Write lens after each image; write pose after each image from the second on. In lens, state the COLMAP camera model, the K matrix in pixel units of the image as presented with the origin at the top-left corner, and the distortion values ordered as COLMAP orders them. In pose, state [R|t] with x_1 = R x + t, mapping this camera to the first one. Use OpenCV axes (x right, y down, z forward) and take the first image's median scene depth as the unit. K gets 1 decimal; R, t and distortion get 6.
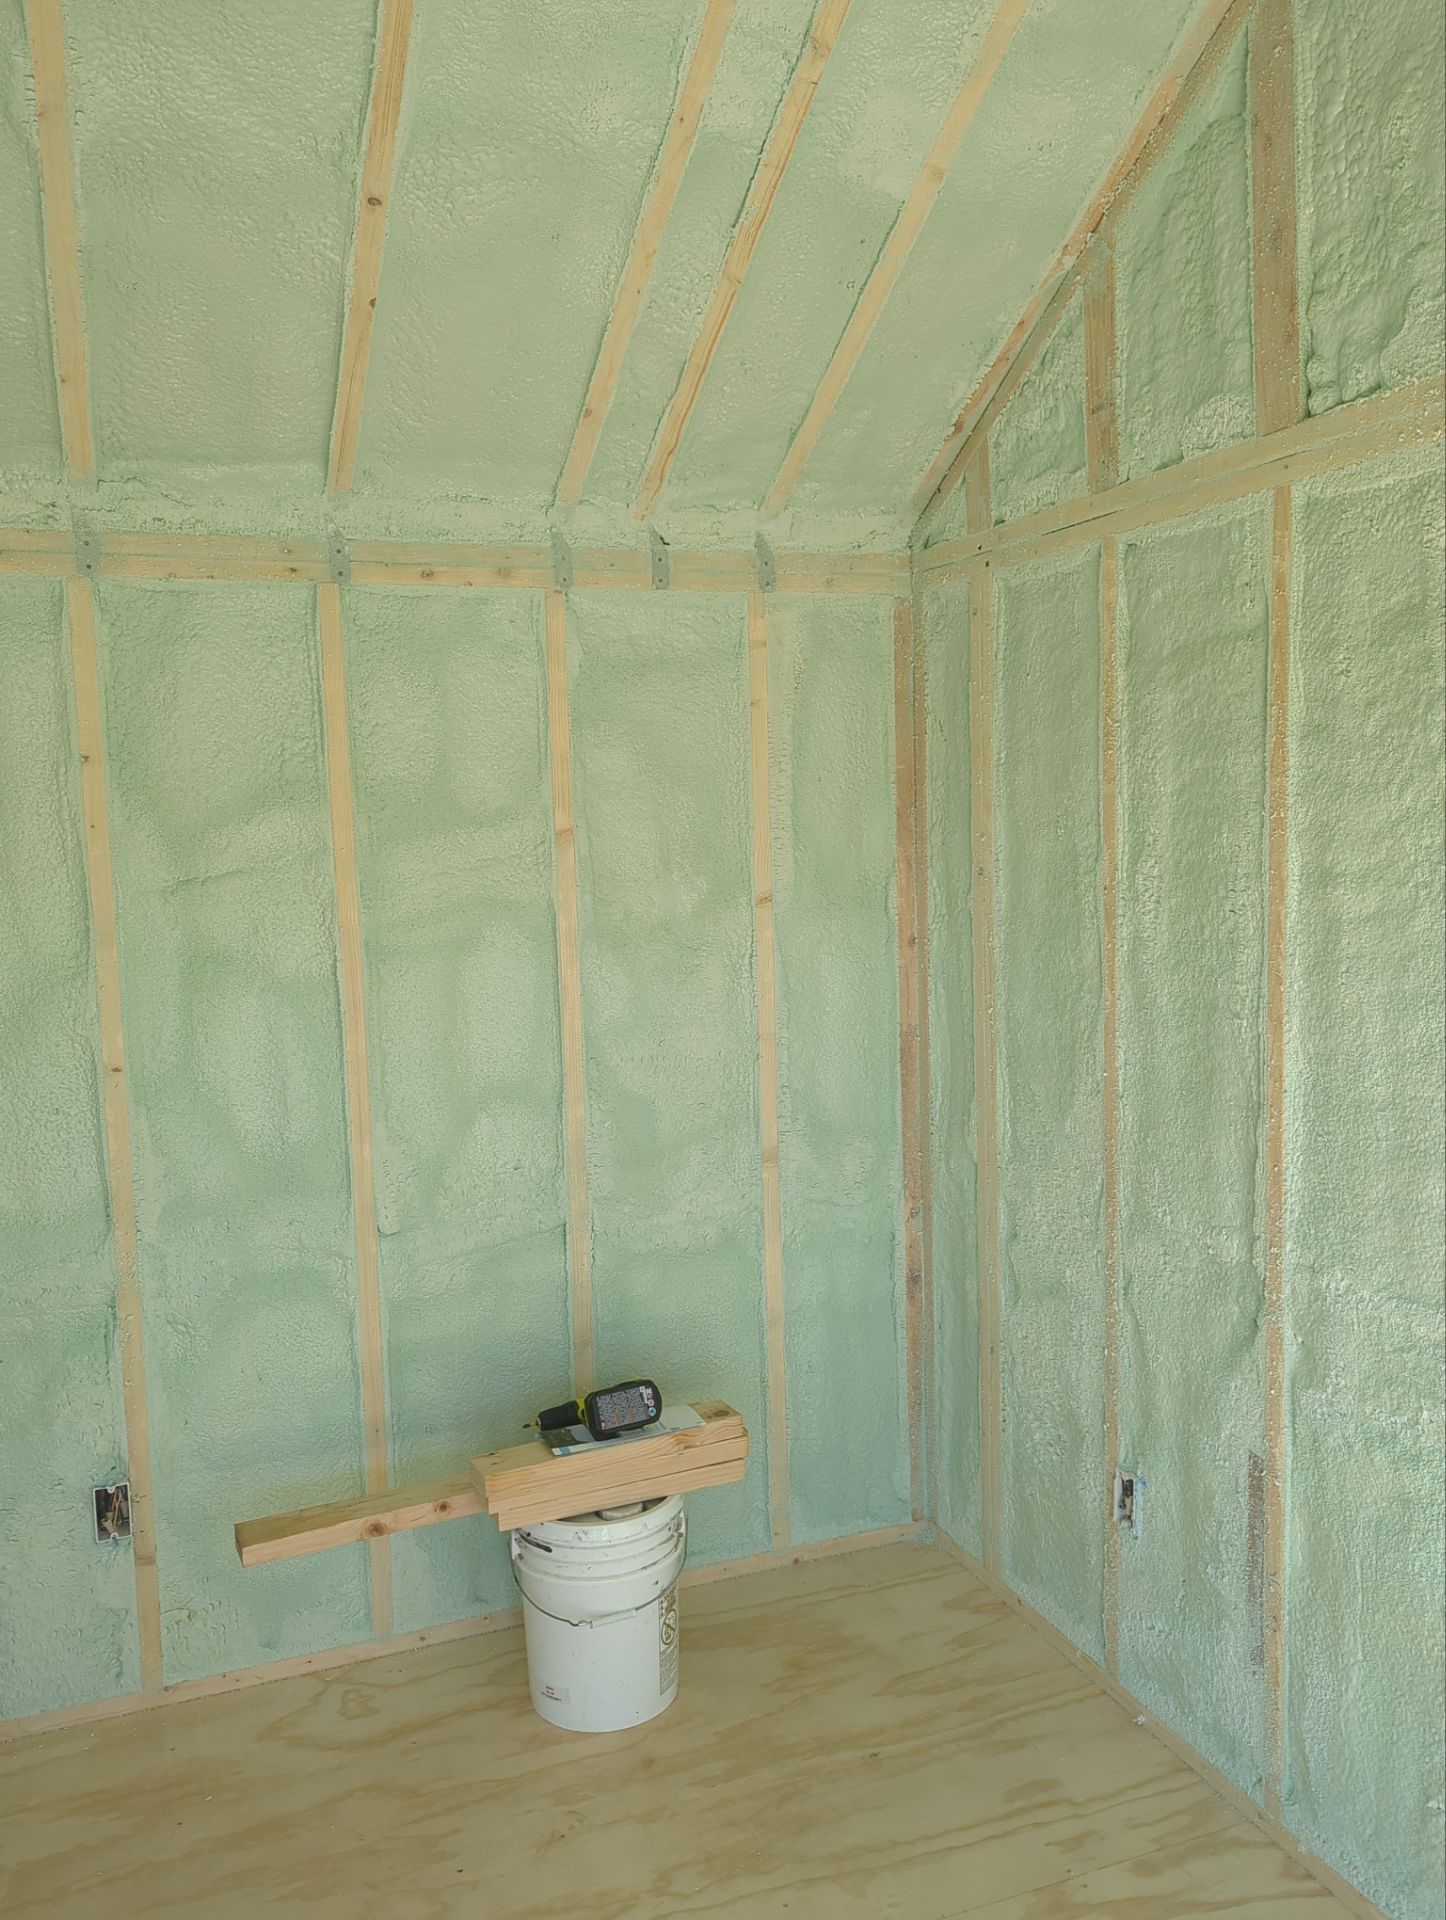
lens RADIAL K [[1567.0, 0, 722.6], [0, 1567.0, 962.8], [0, 0, 1]] dist [0.067810, -0.064254]
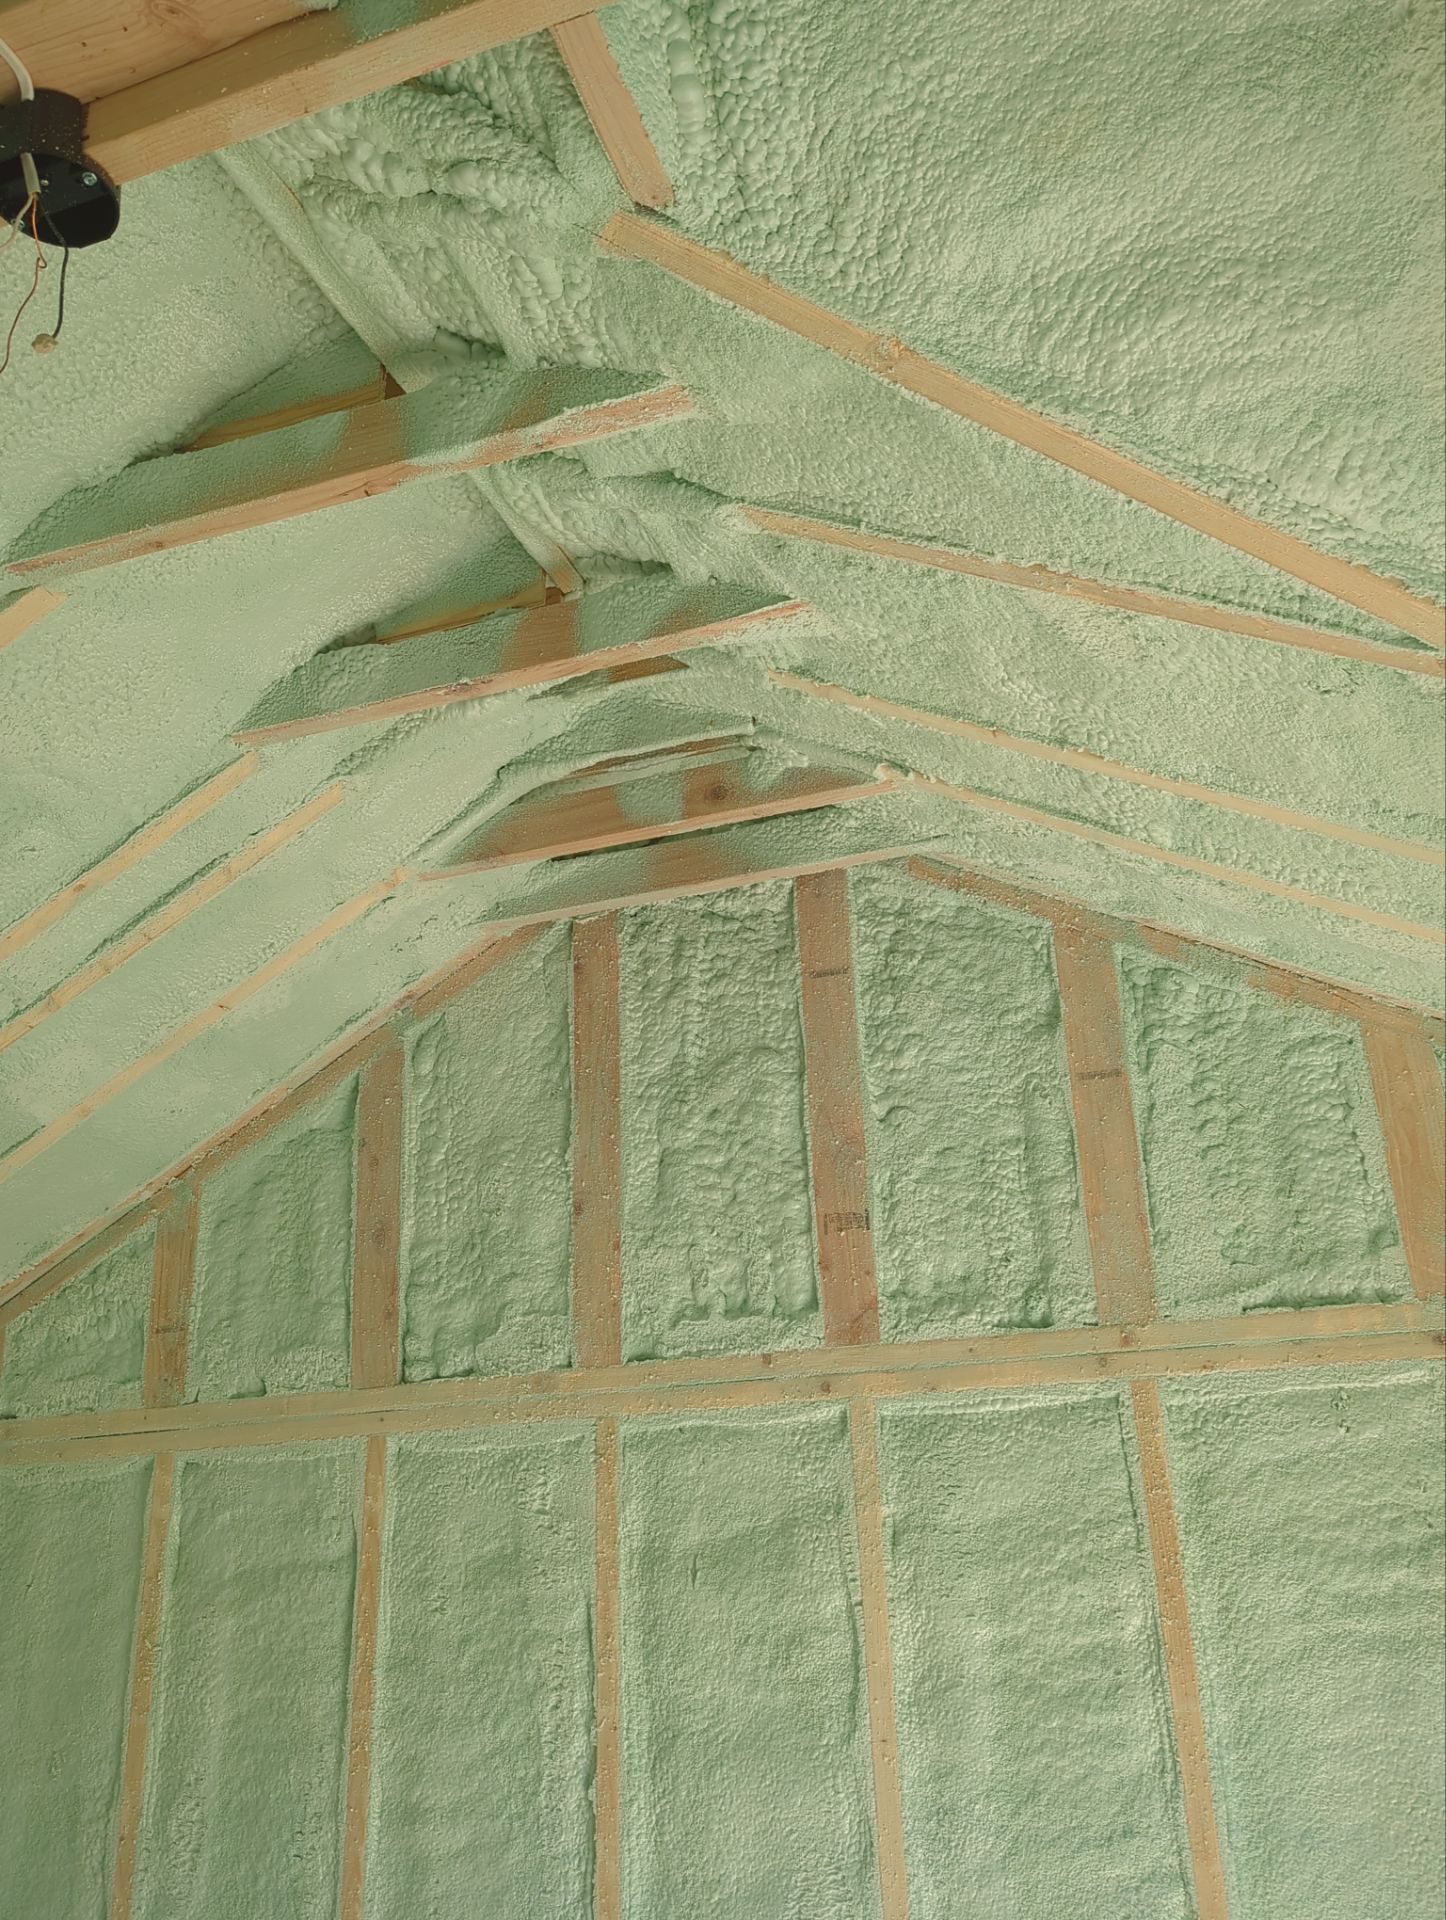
lens RADIAL K [[1557.5, 0, 731.5], [0, 1557.5, 962.0], [0, 0, 1]] dist [0.065308, -0.065560]
pose [[0.648858, 0.286586, 0.704878, -0.322885], [0.093402, 0.889358, -0.447570, -0.054054], [-0.755156, 0.356246, 0.550299, 0.026408]]
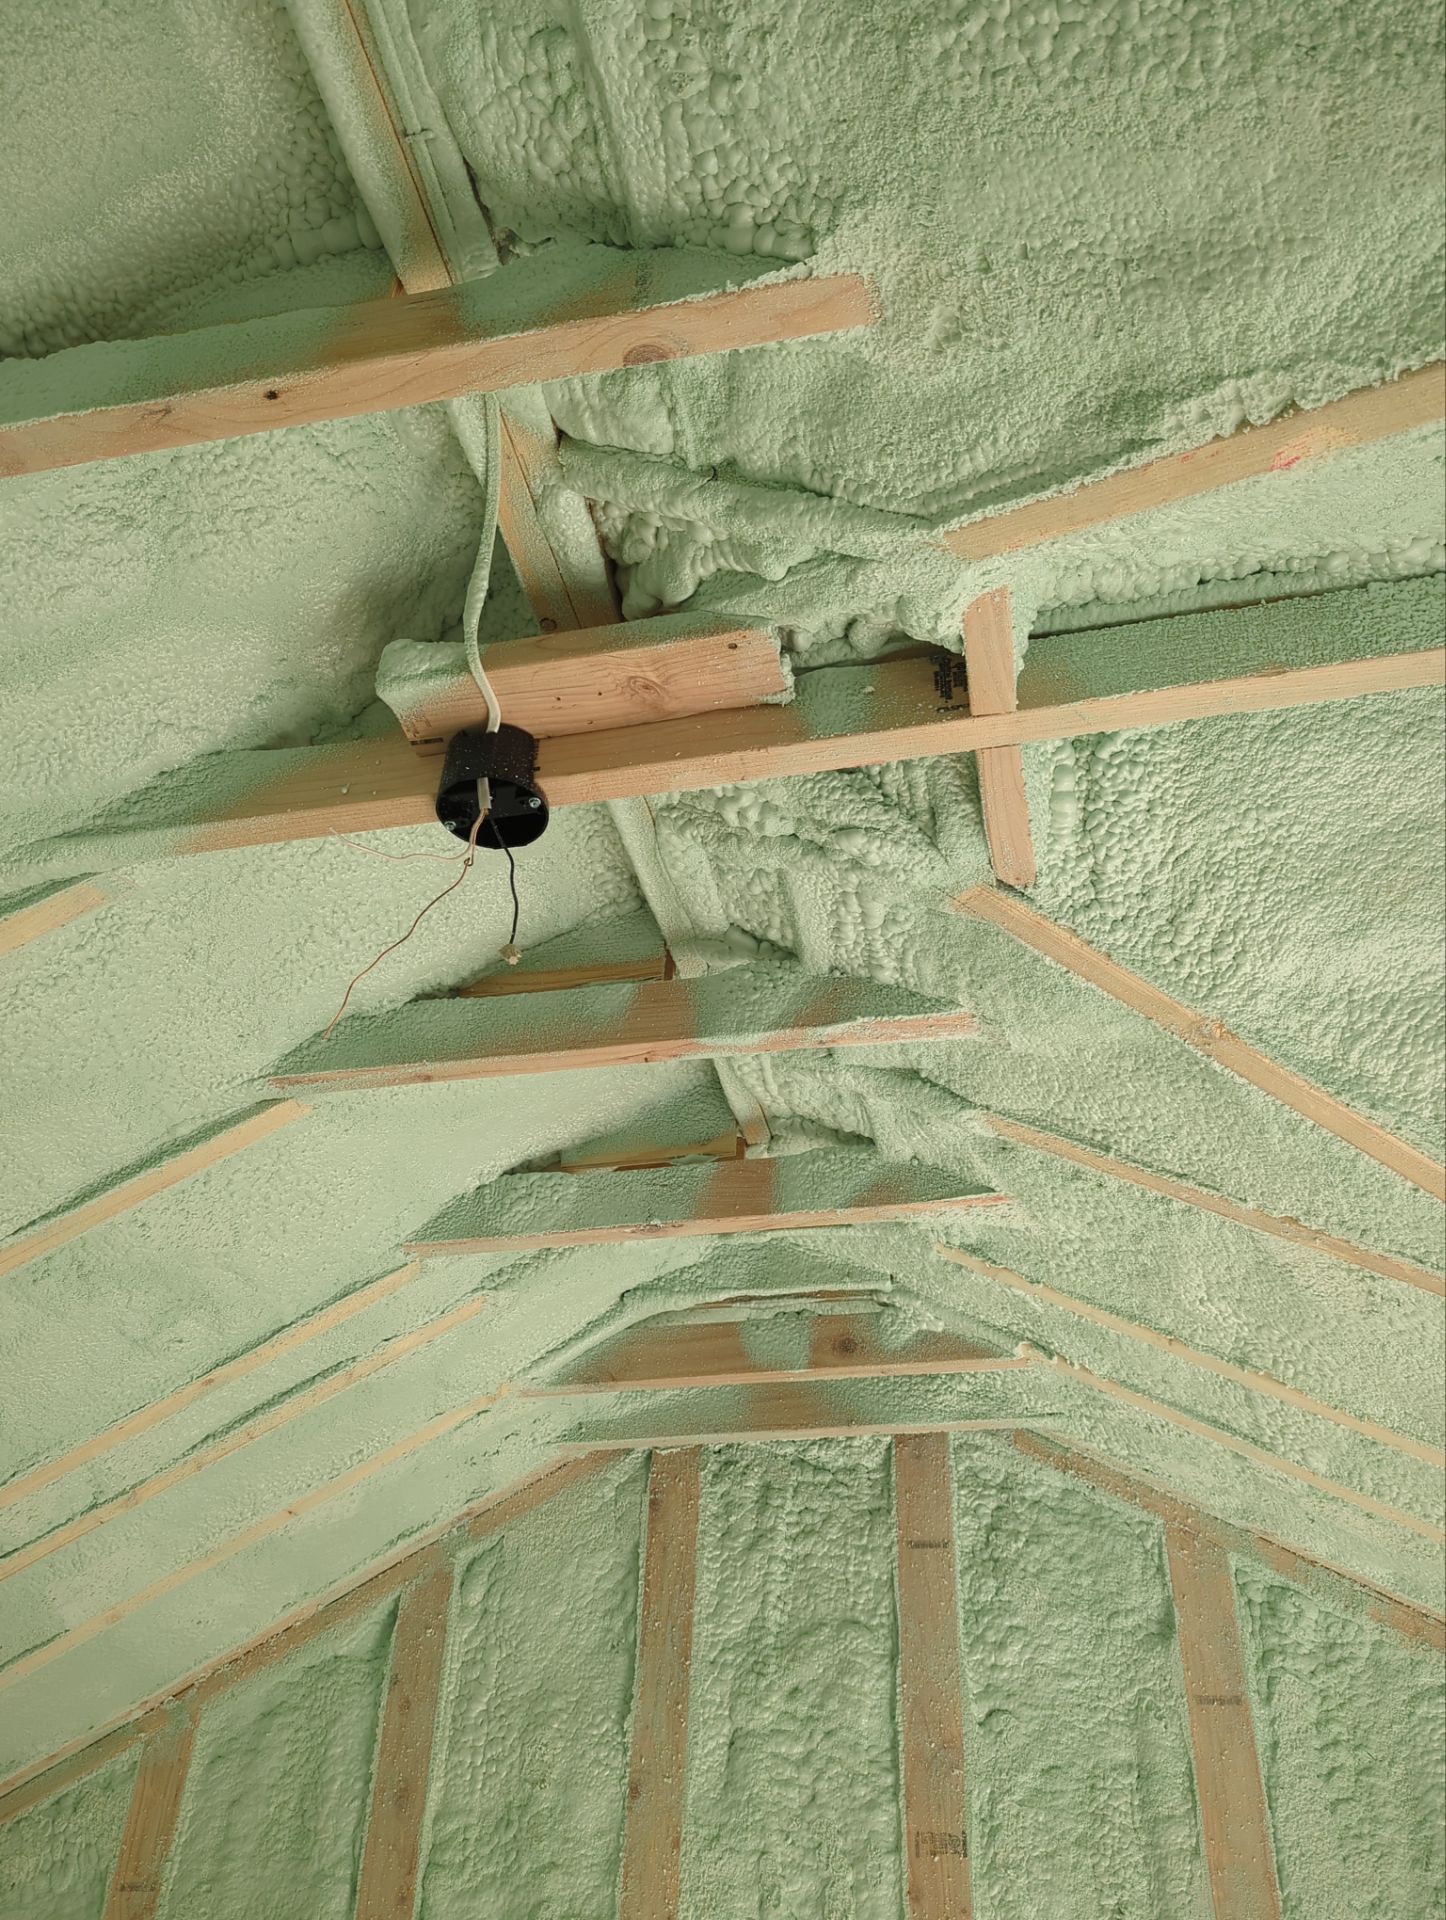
lens RADIAL K [[1557.5, 0, 731.5], [0, 1557.5, 962.0], [0, 0, 1]] dist [0.065308, -0.065560]
pose [[0.549353, 0.554520, 0.625075, -0.440744], [0.034089, 0.732569, -0.679839, -0.094787], [-0.834895, 0.394779, 0.383536, 0.112508]]
